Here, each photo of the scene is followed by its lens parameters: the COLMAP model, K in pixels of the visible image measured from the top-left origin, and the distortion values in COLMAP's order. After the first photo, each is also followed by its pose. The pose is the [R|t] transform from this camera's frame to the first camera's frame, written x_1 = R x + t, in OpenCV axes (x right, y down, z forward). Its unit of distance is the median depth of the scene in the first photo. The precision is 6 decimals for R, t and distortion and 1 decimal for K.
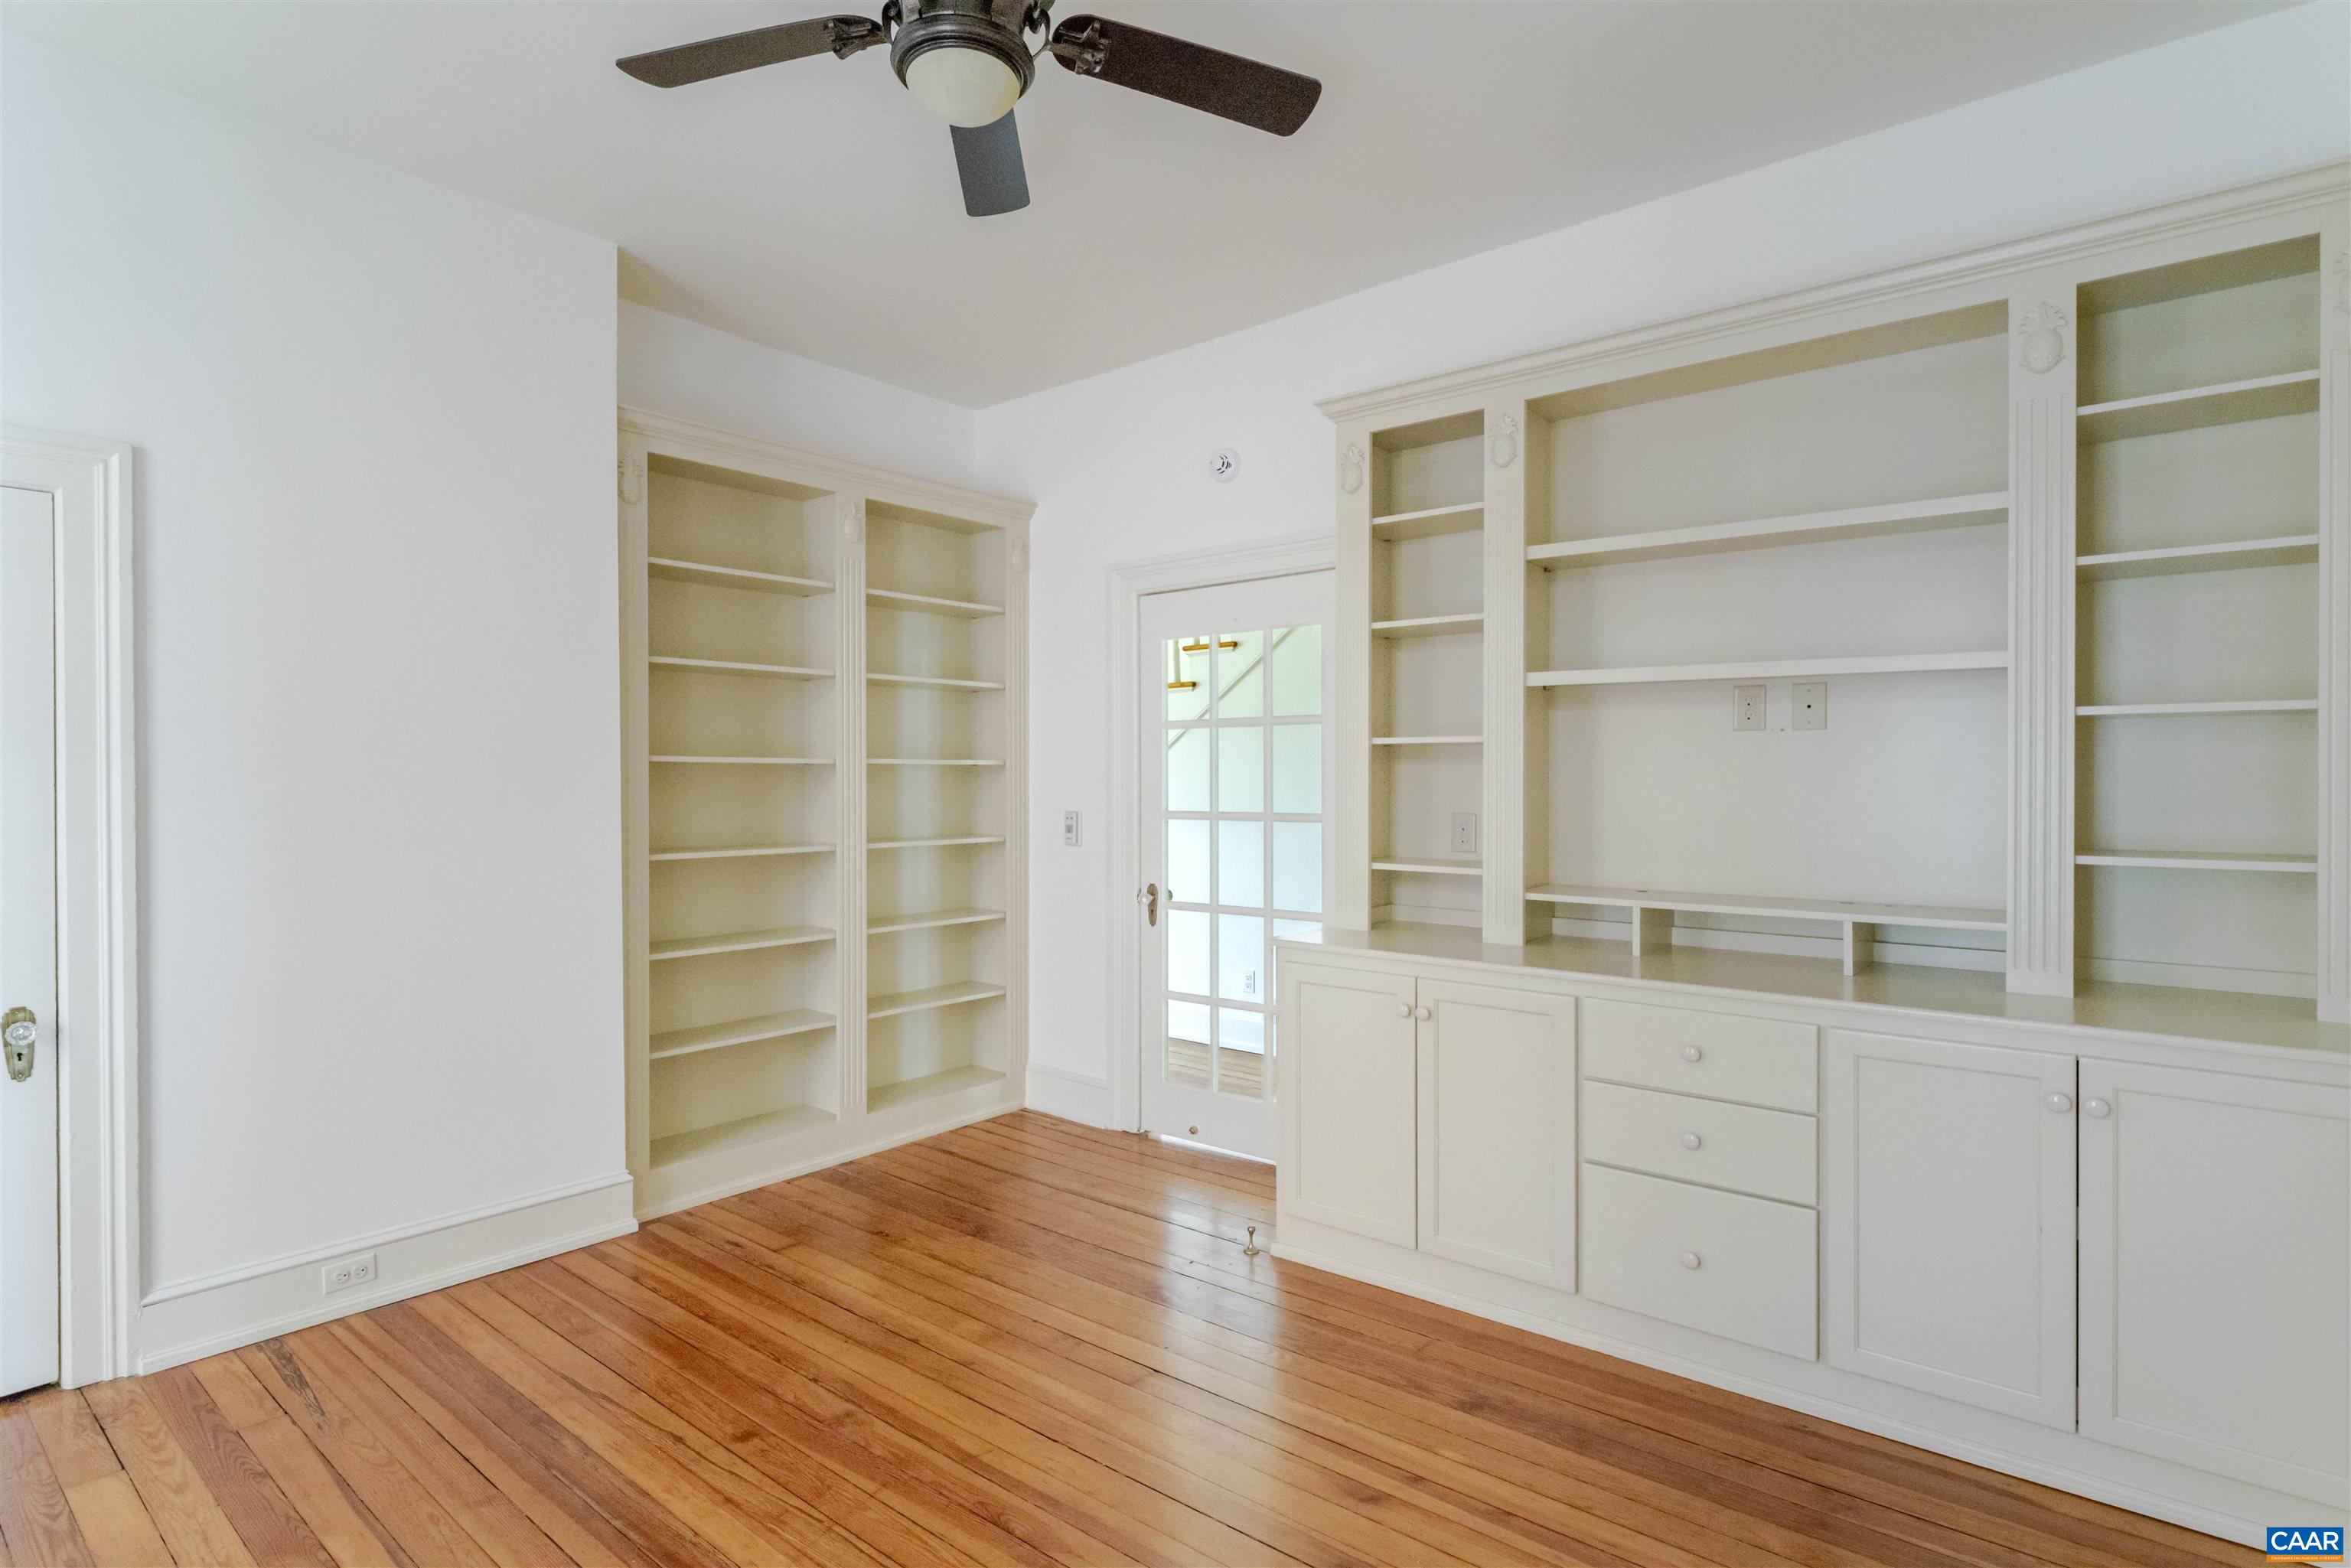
lens RADIAL K [[1155.5, 0, 1151.6], [0, 1155.5, 774.5], [0, 0, 1]] dist [-0.000425, -0.000763]
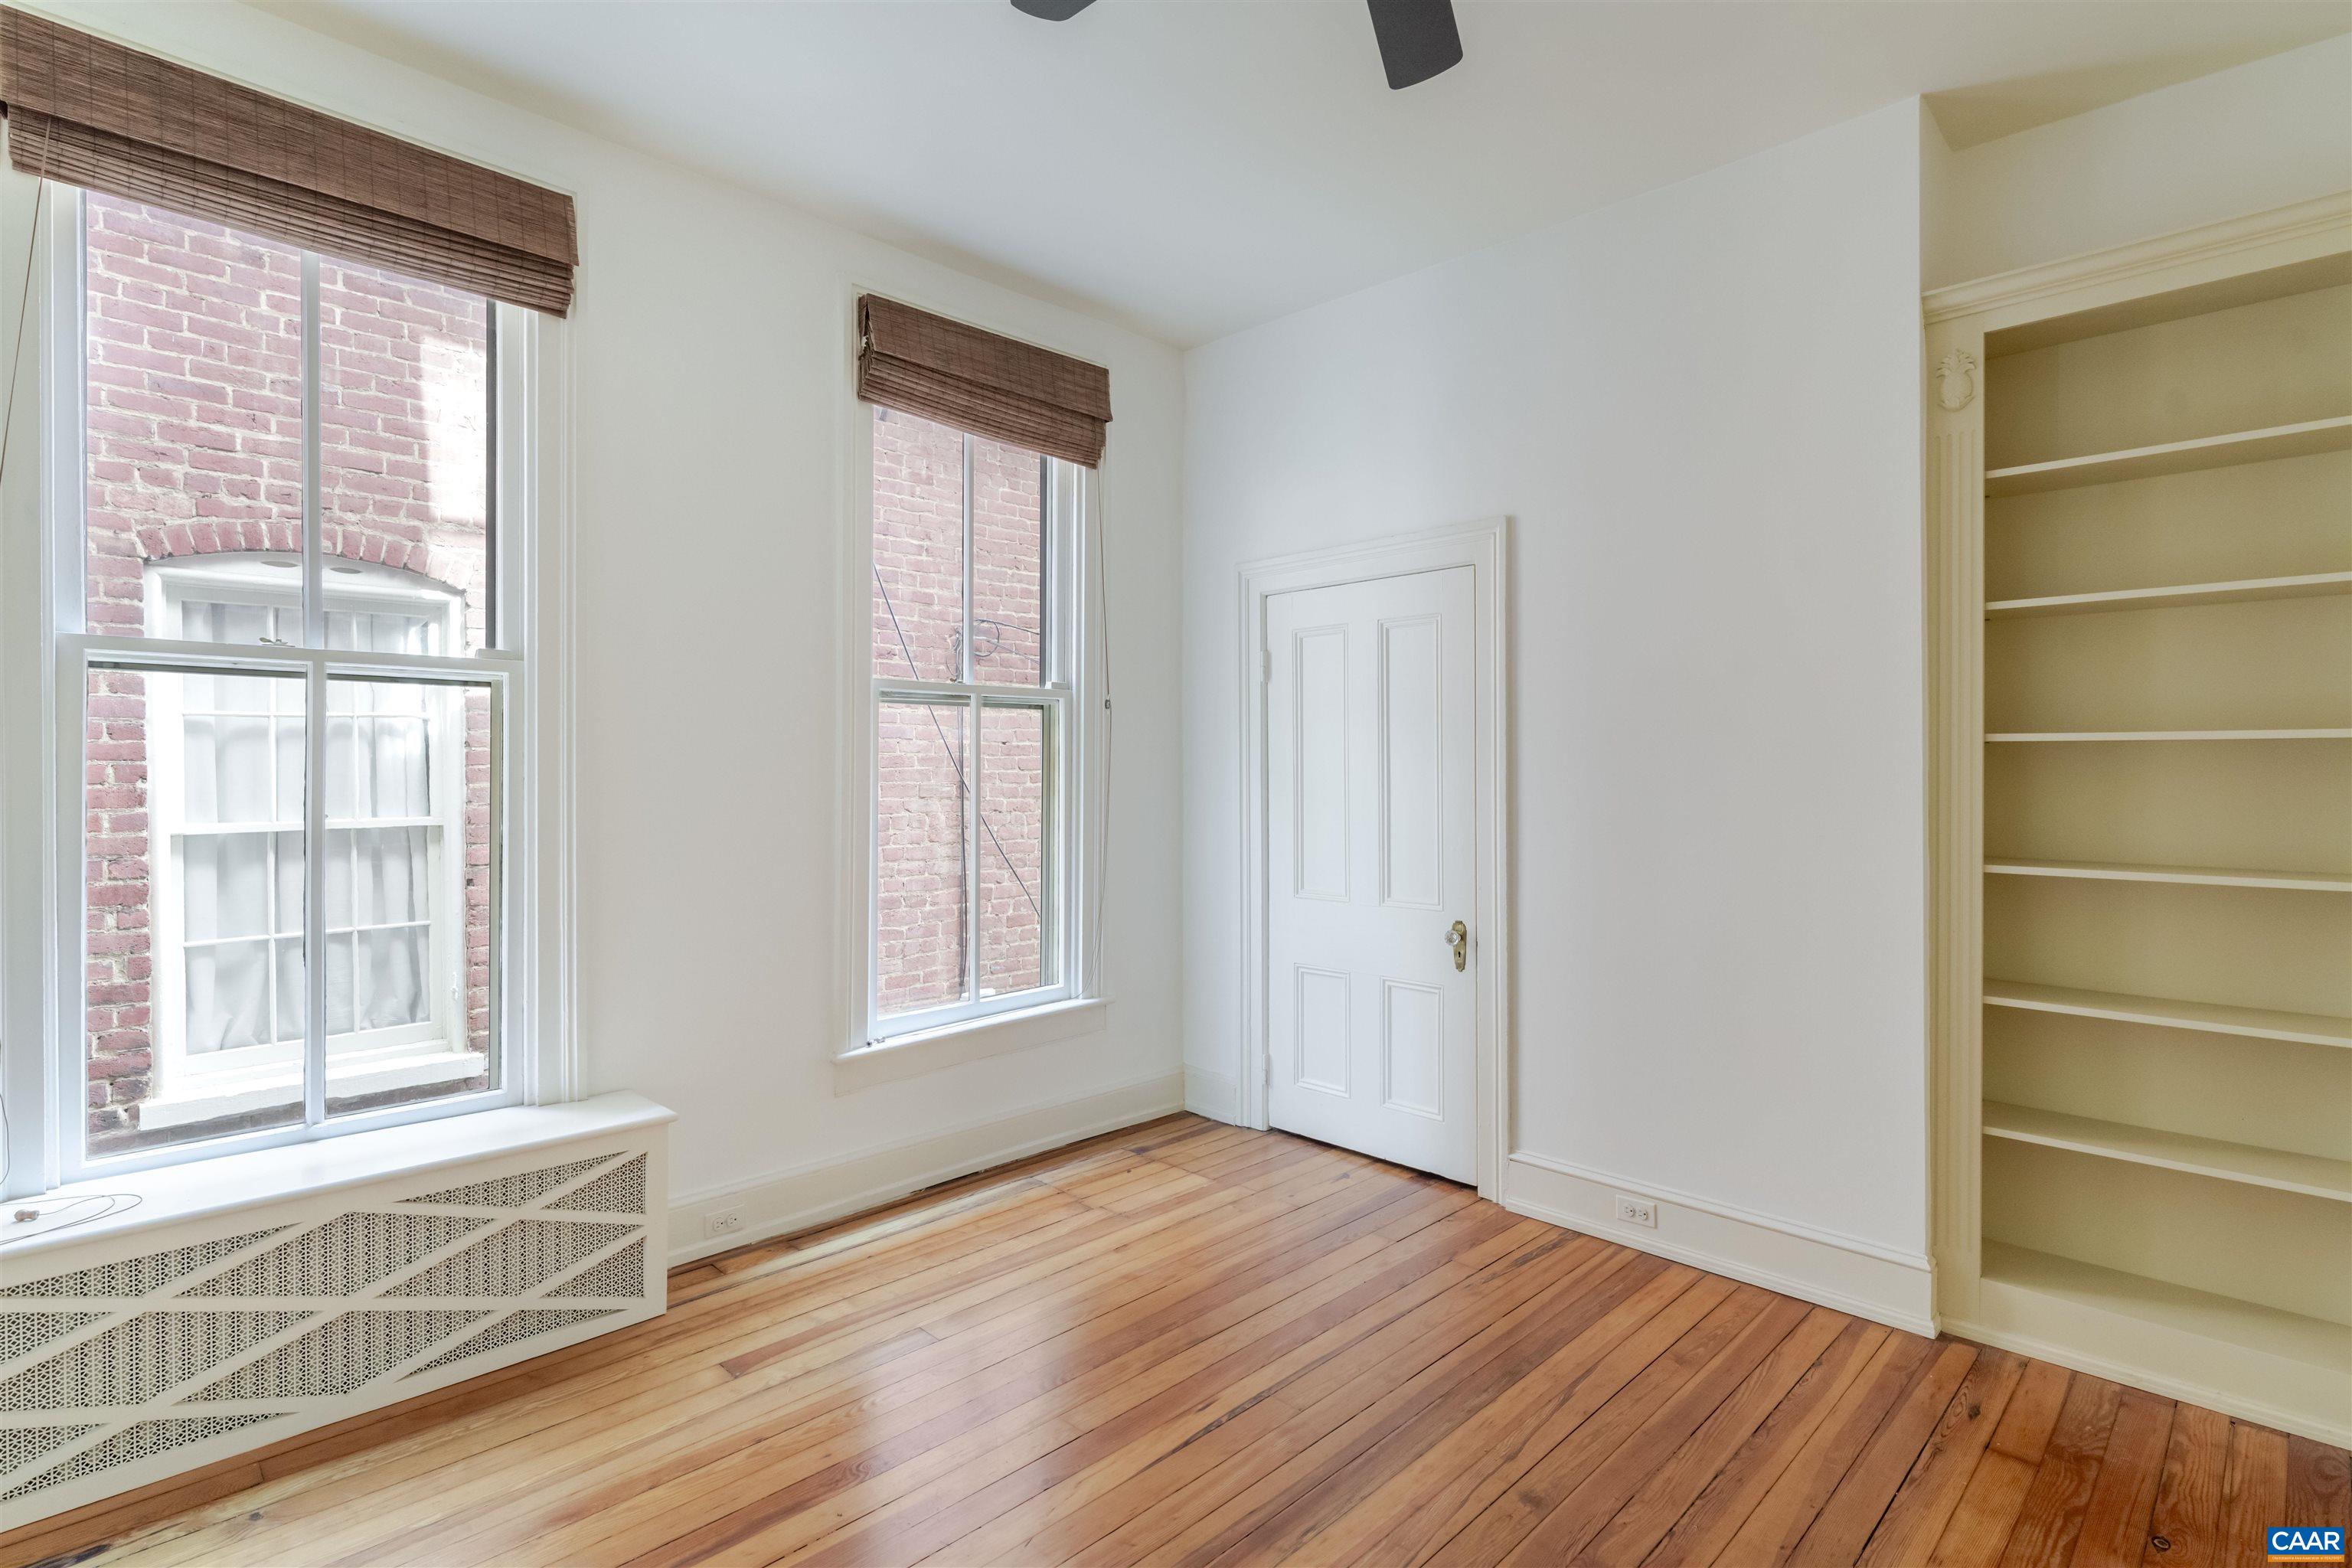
lens RADIAL K [[1156.1, 0, 1152.1], [0, 1156.1, 774.5], [0, 0, 1]] dist [-0.000425, -0.000763]
pose [[-0.082289, -0.000181, -0.996608, 0.447474], [0.001161, 0.999999, -0.000277, 0.013127], [0.996608, -0.001180, -0.082289, 0.629292]]
